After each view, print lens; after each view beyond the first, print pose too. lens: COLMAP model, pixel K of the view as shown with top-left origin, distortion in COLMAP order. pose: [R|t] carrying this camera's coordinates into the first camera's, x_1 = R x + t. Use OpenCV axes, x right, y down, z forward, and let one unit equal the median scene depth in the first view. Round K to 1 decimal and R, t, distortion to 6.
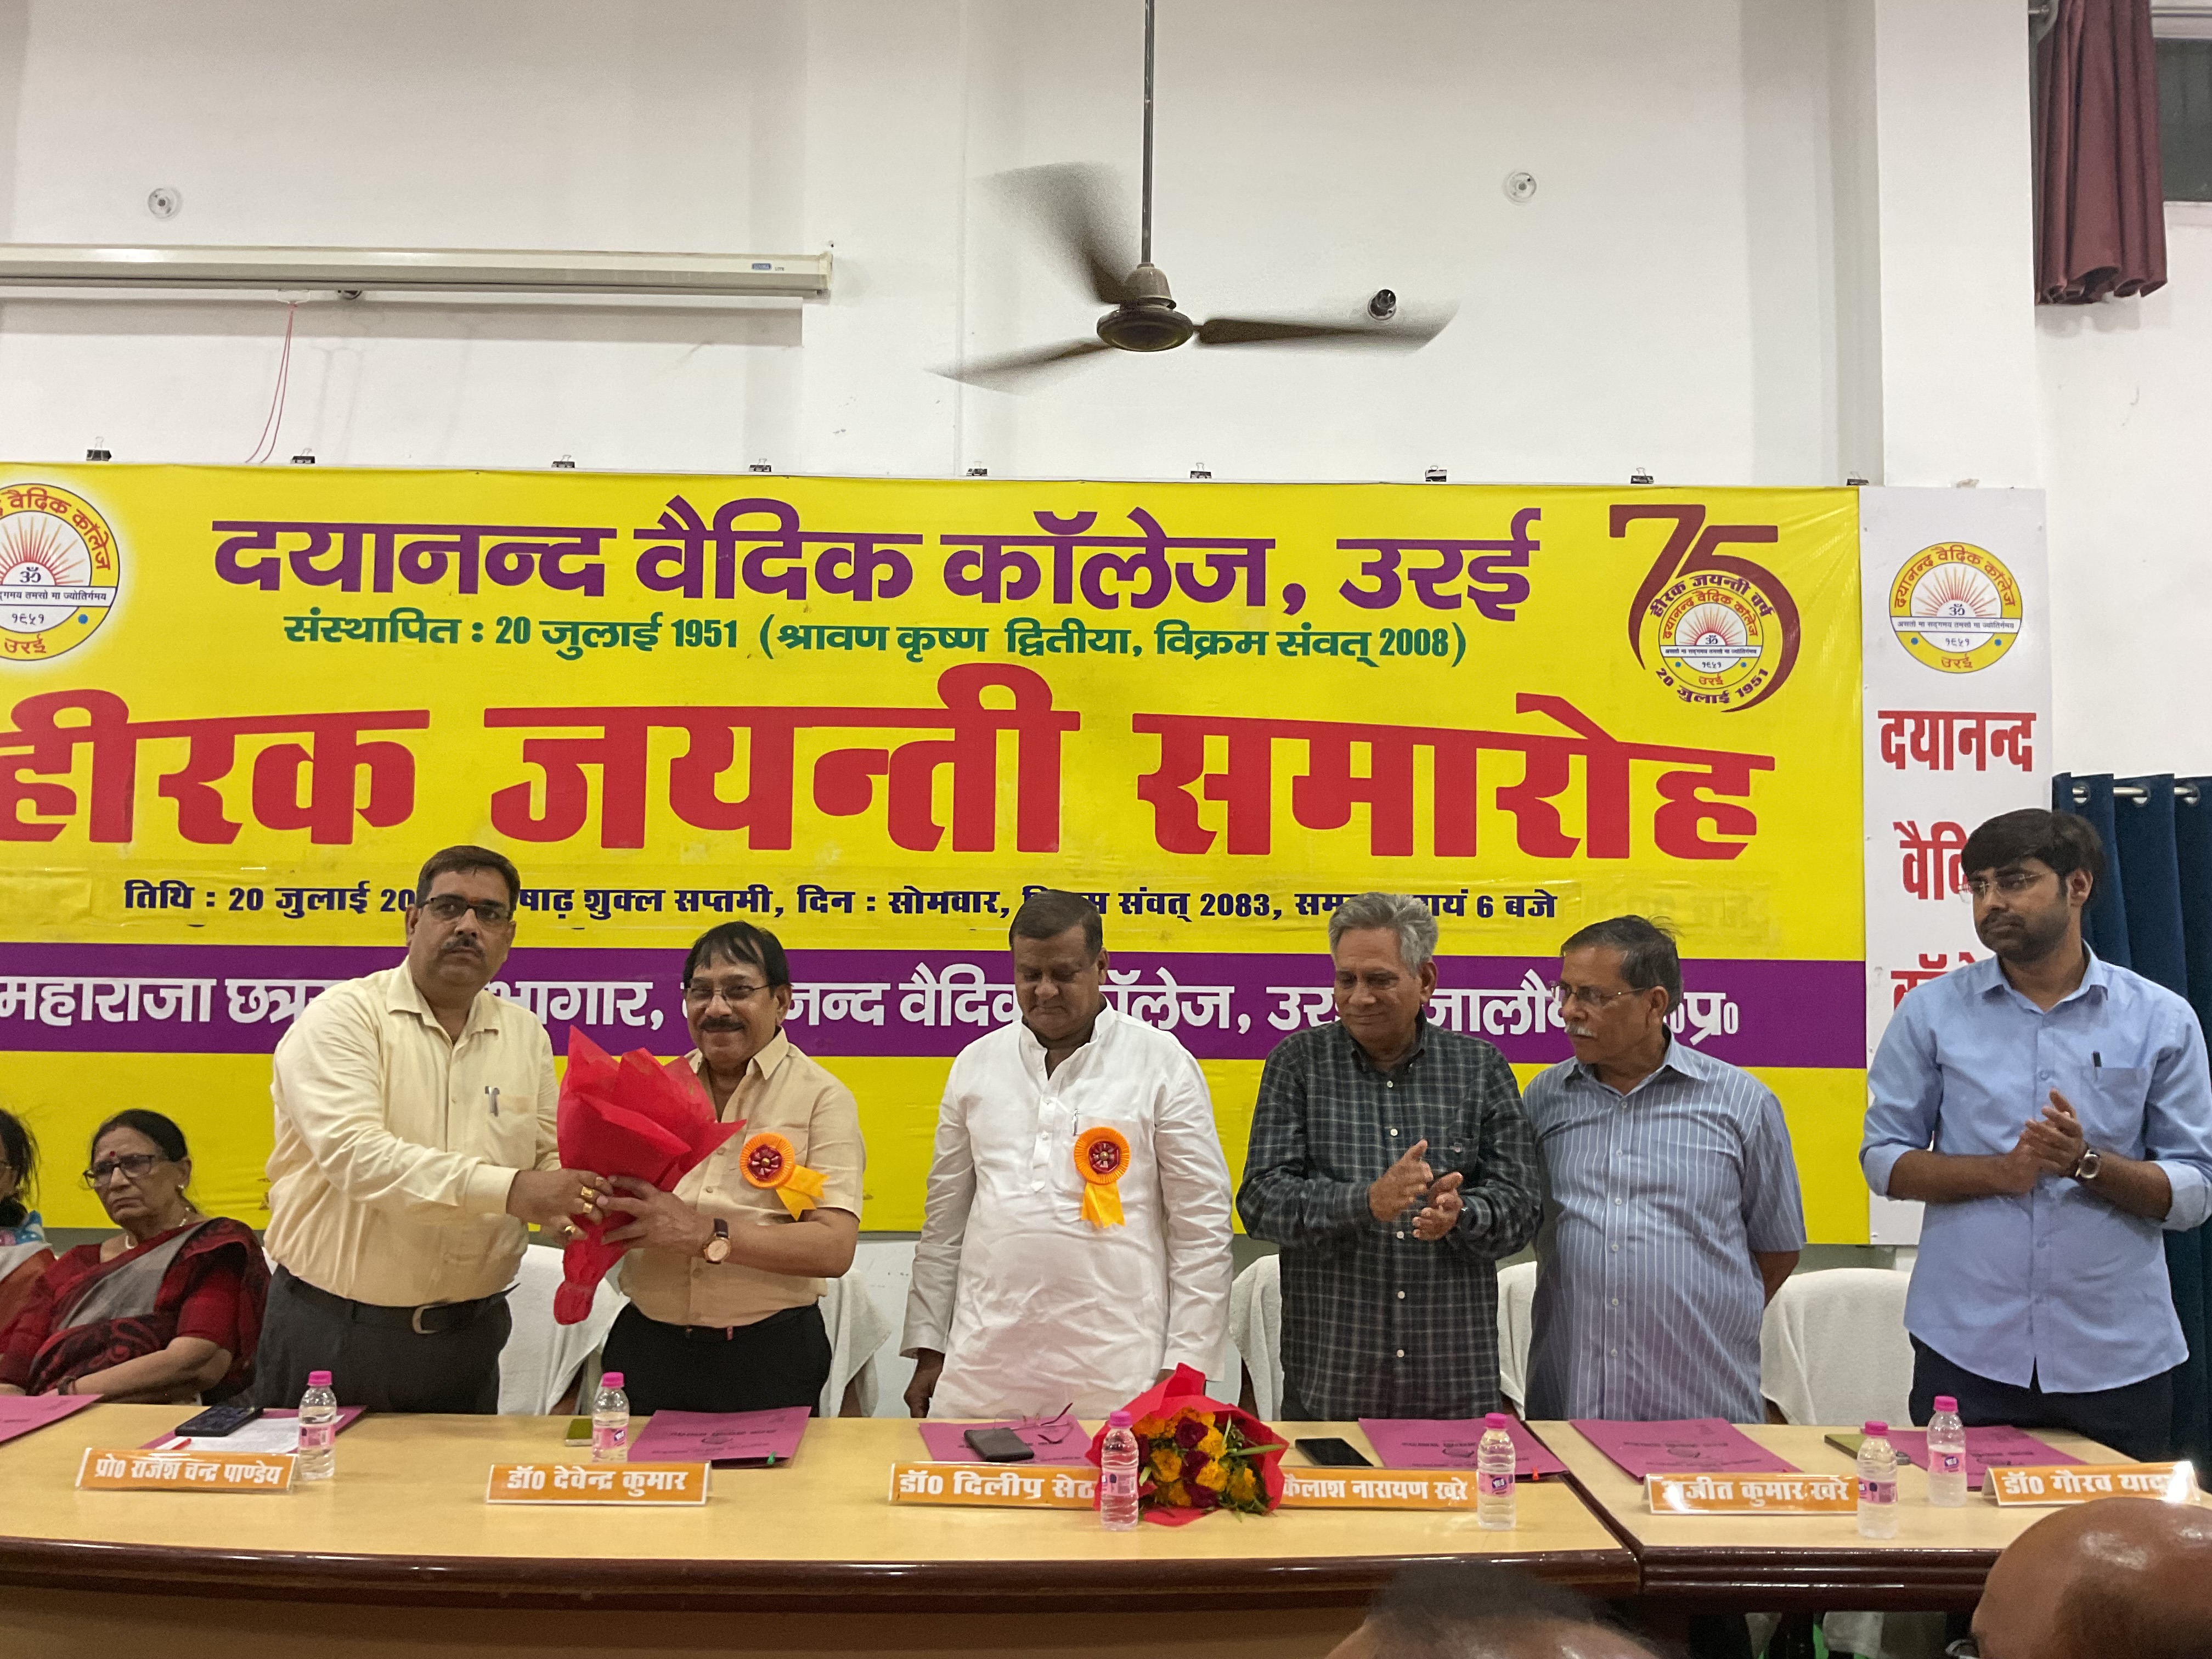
lens RADIAL K [[2115.2, 0, 1129.0], [0, 2115.2, 761.1], [0, 0, 1]] dist [0.126890, -0.316831]
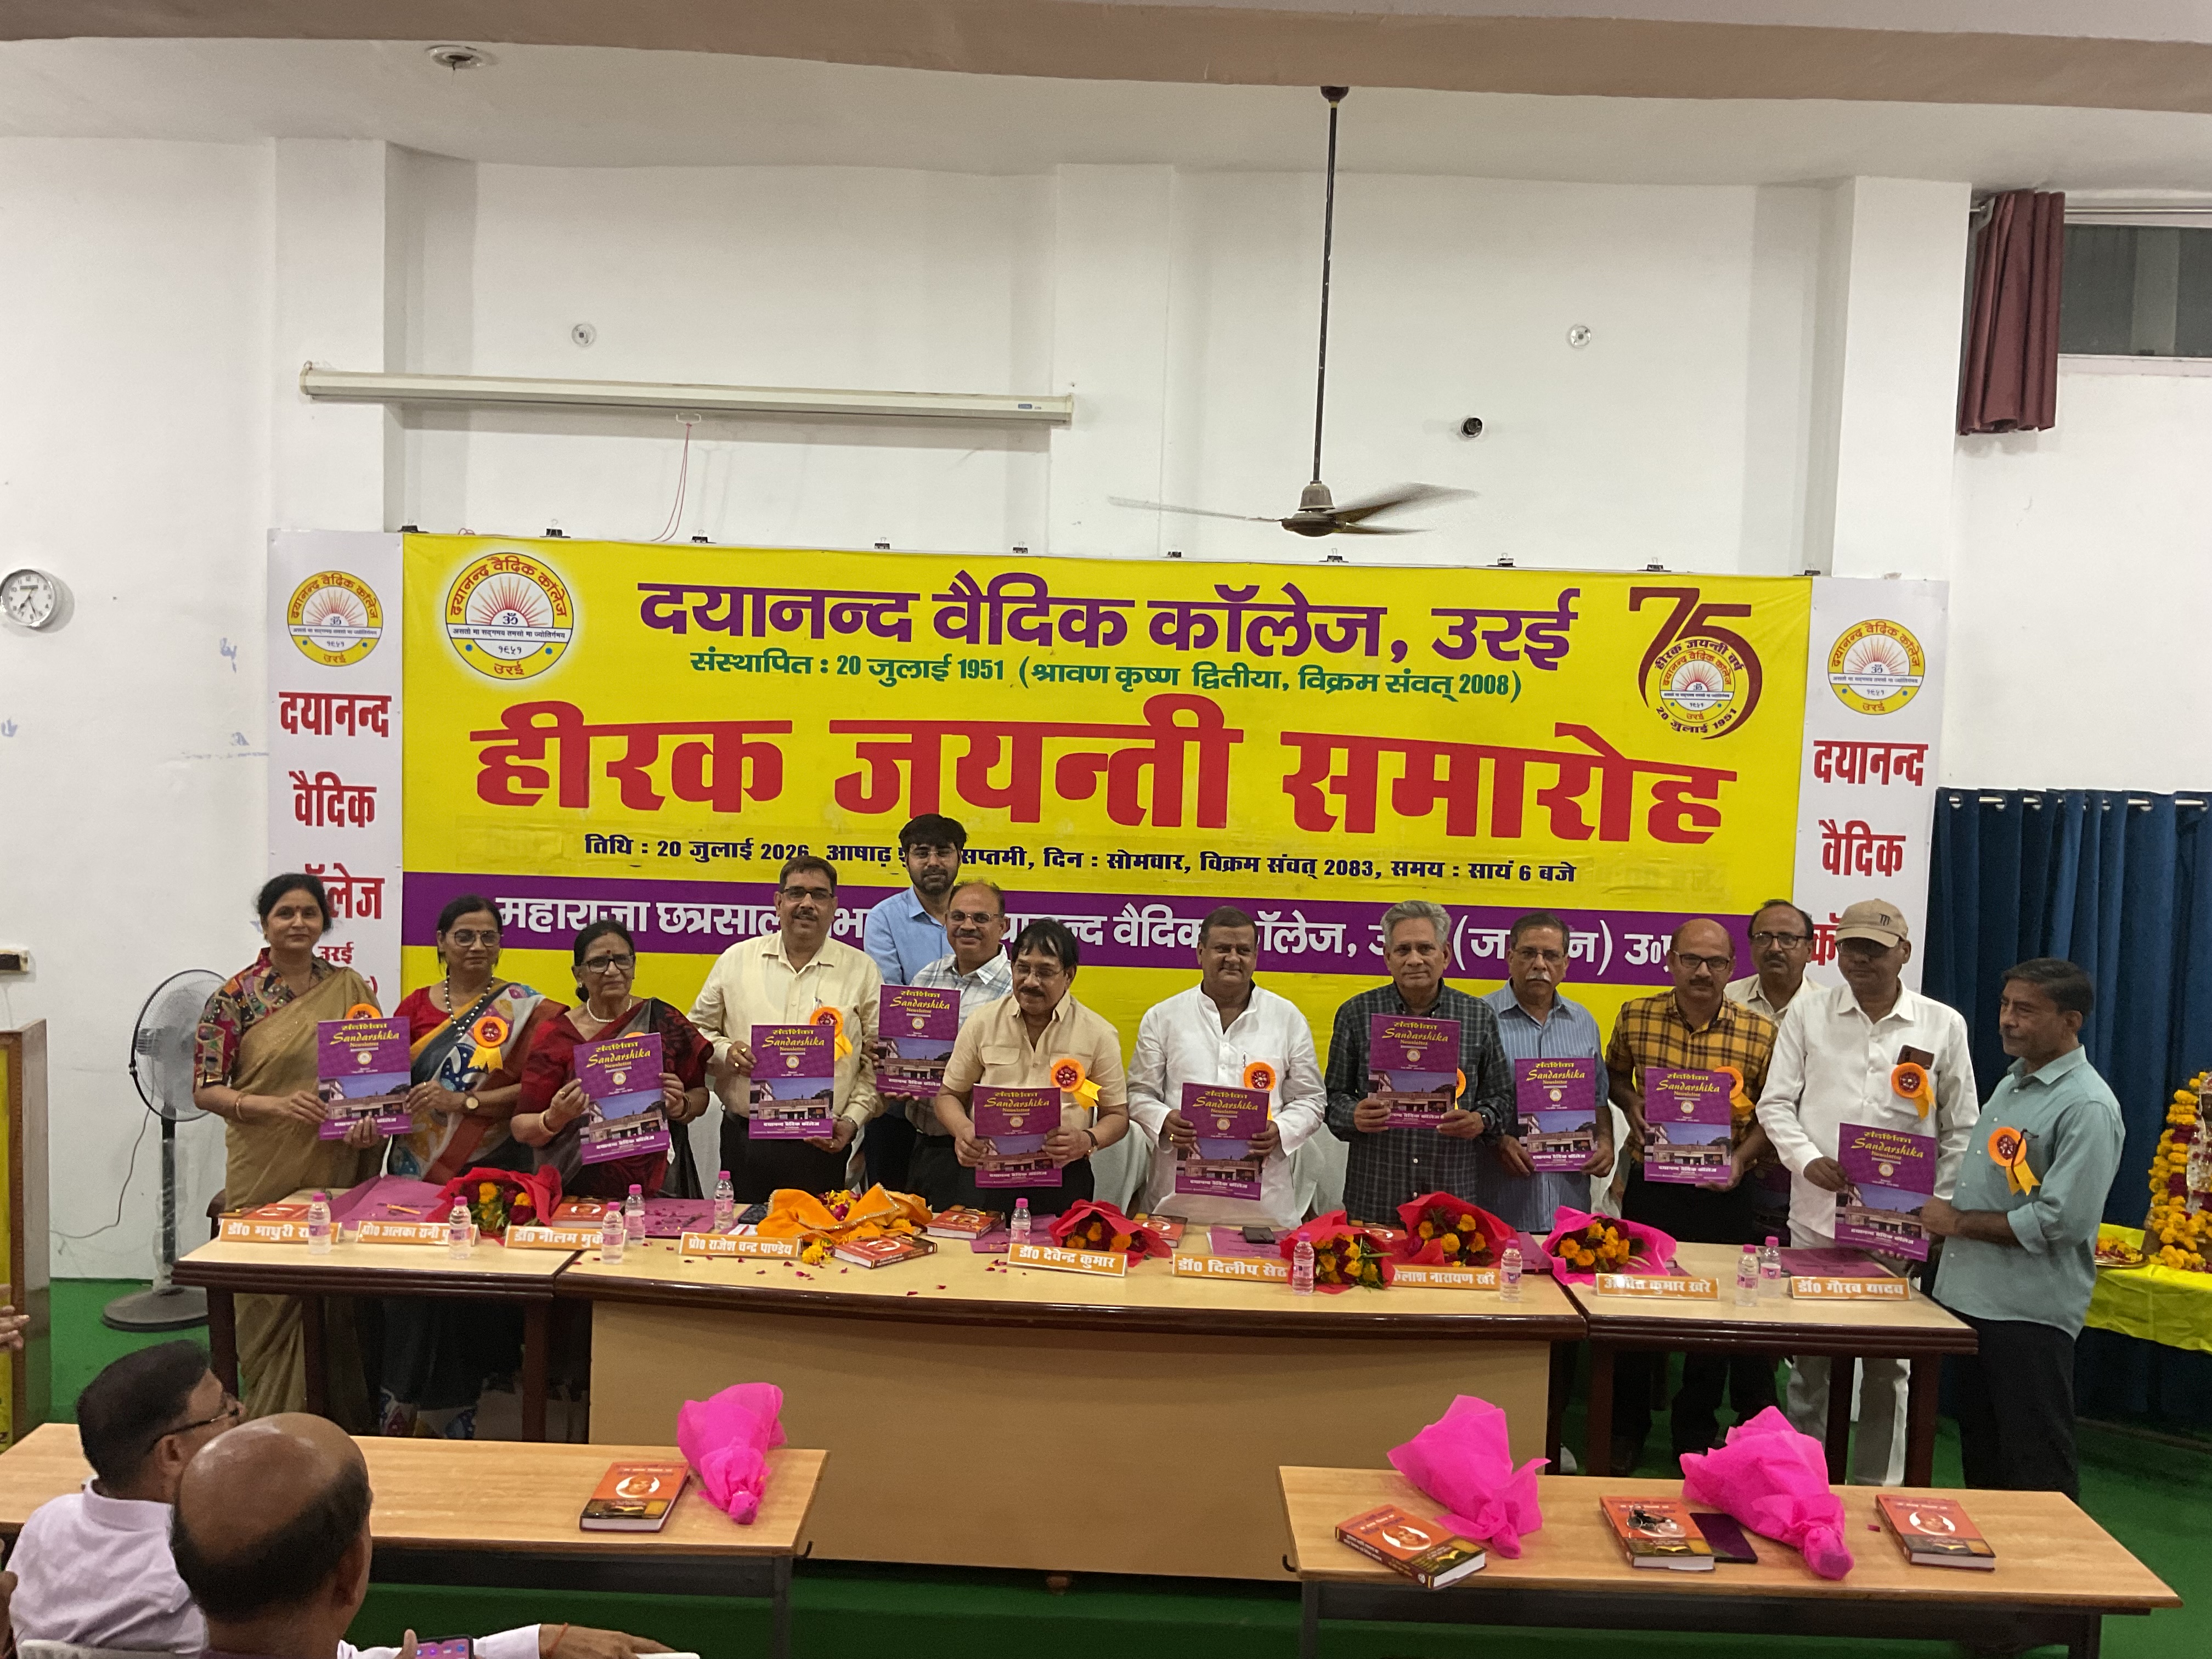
lens RADIAL K [[2115.2, 0, 1124.4], [0, 2115.2, 840.3], [0, 0, 1]] dist [0.126890, -0.316831]
pose [[0.999456, 0.024791, -0.021767, -0.070231], [-0.021149, 0.987843, 0.154011, -0.166557], [0.025320, -0.153467, 0.987829, -0.409282]]
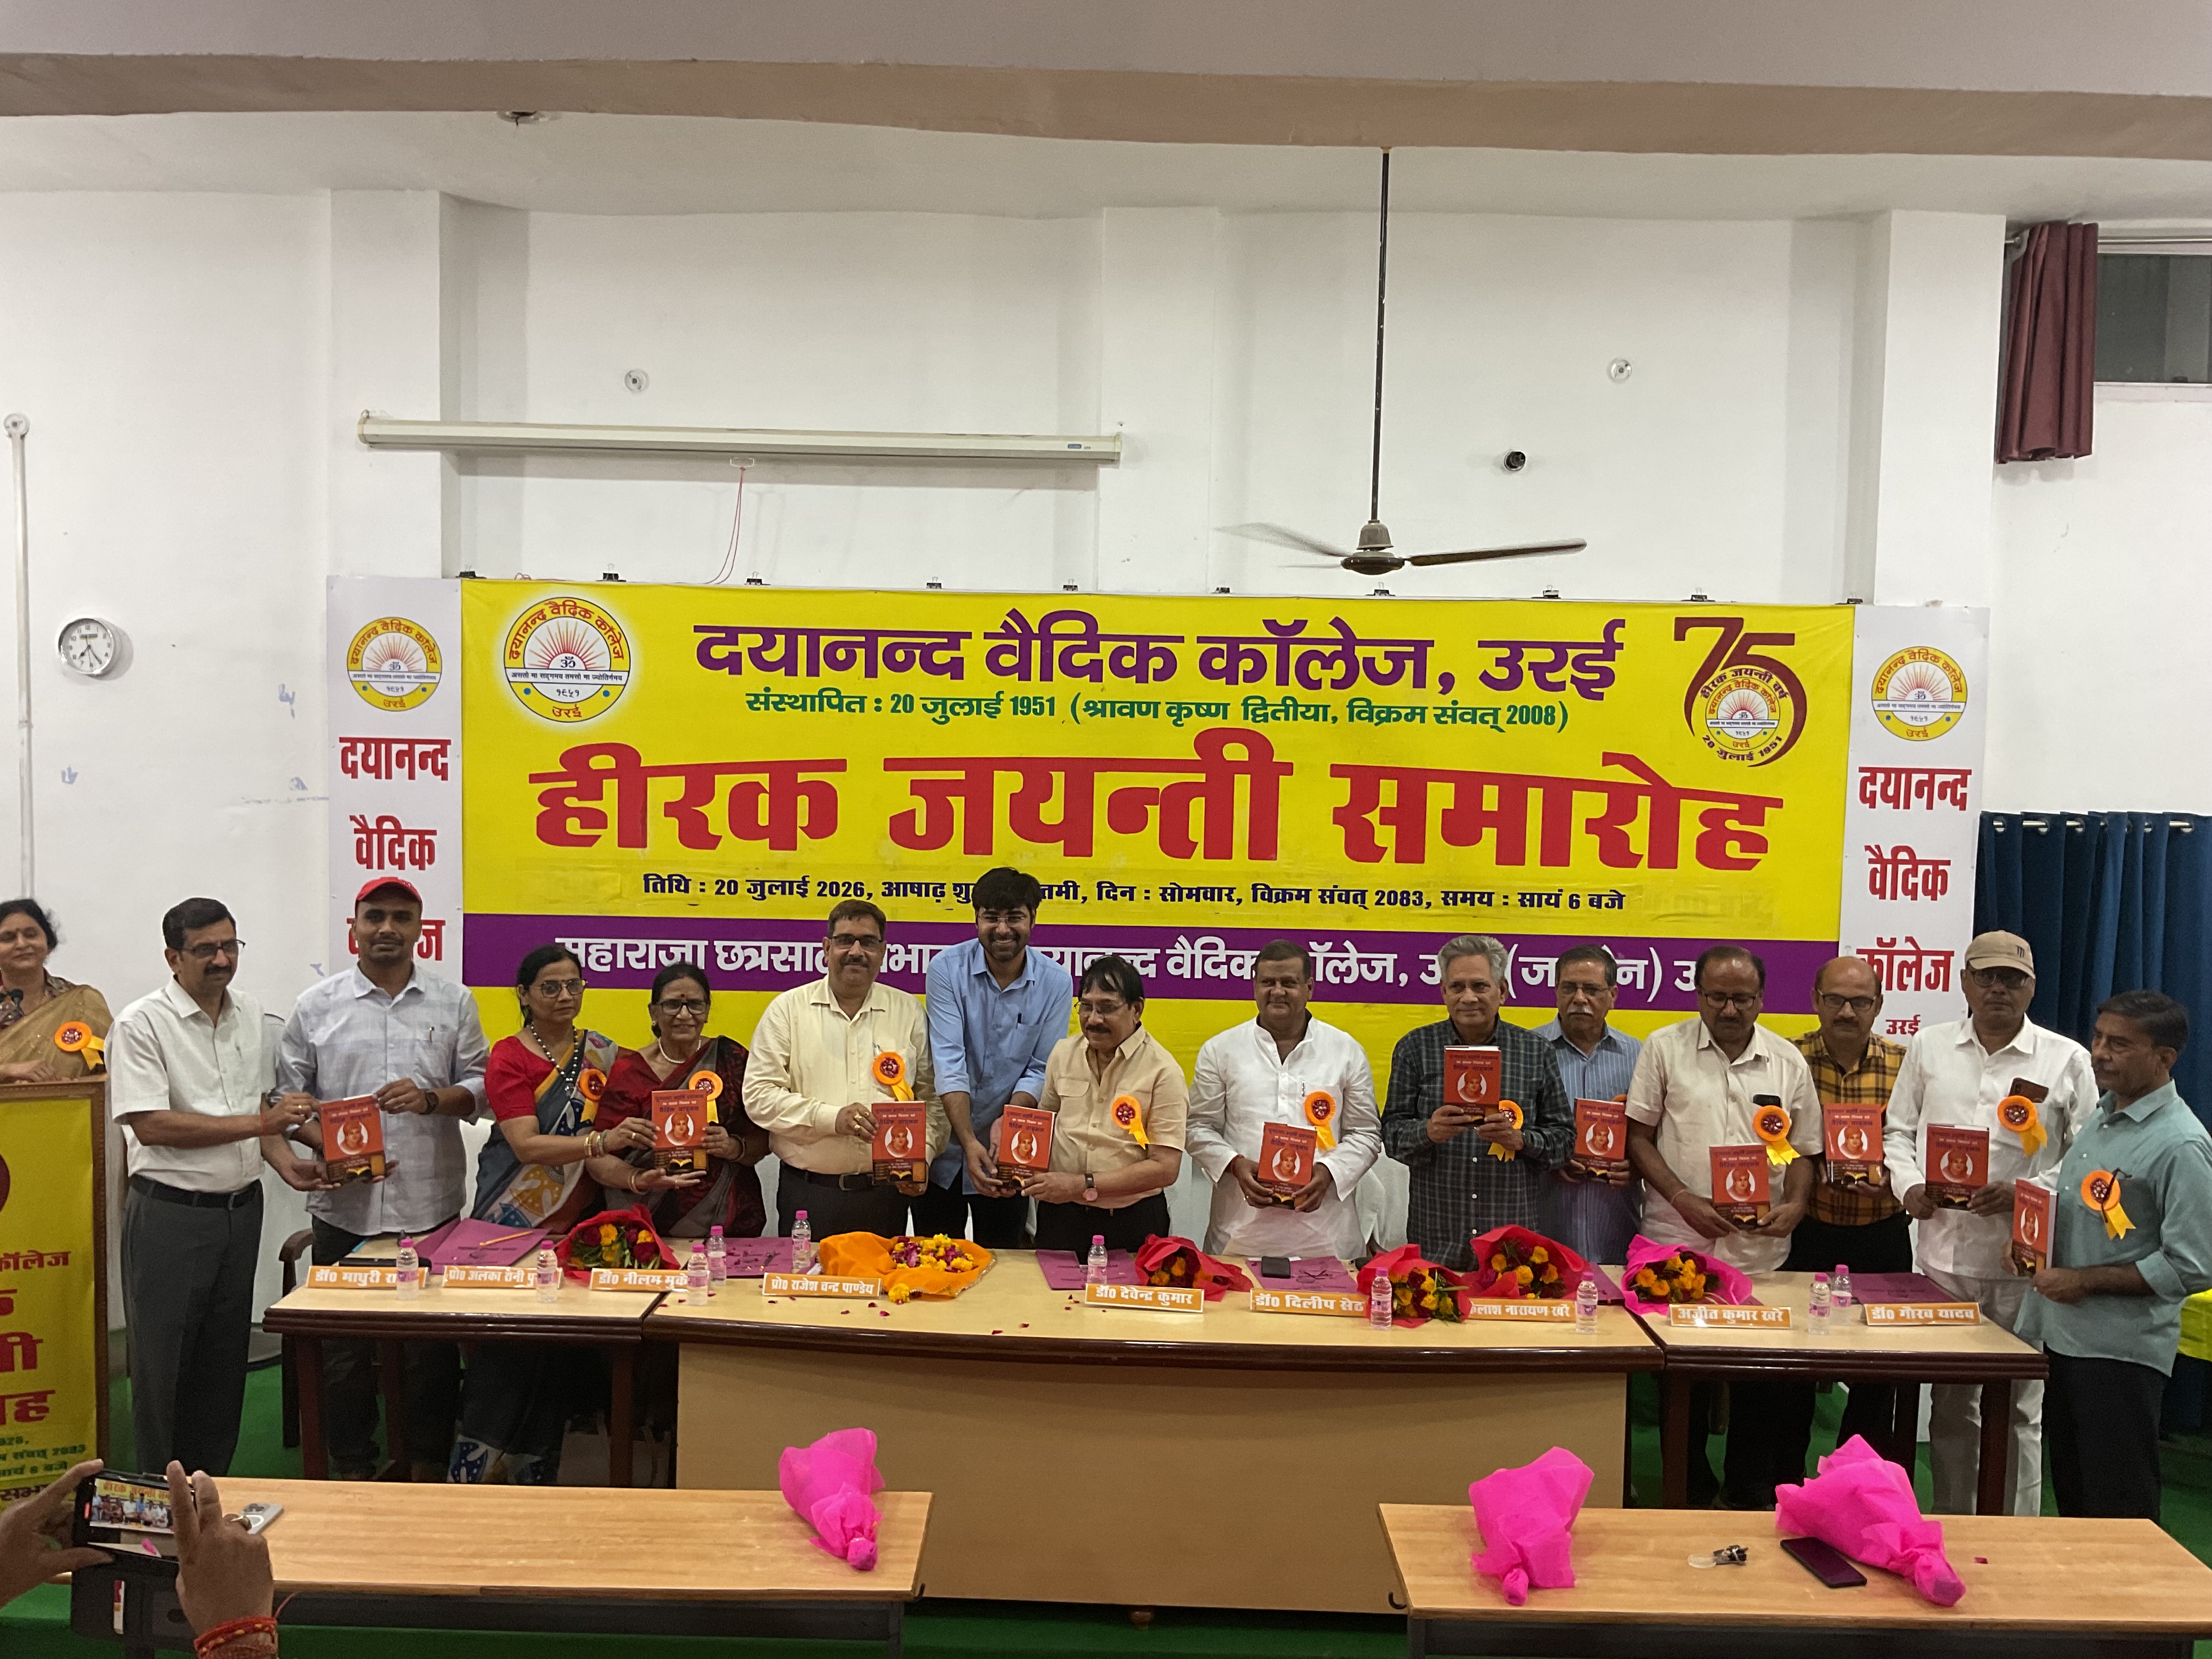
lens RADIAL K [[2115.2, 0, 1126.8], [0, 2115.2, 836.3], [0, 0, 1]] dist [0.126890, -0.316831]
pose [[0.999701, 0.012740, -0.020852, -0.105199], [-0.009594, 0.989450, 0.144556, -0.179602], [0.022473, -0.144312, 0.989277, -0.421569]]
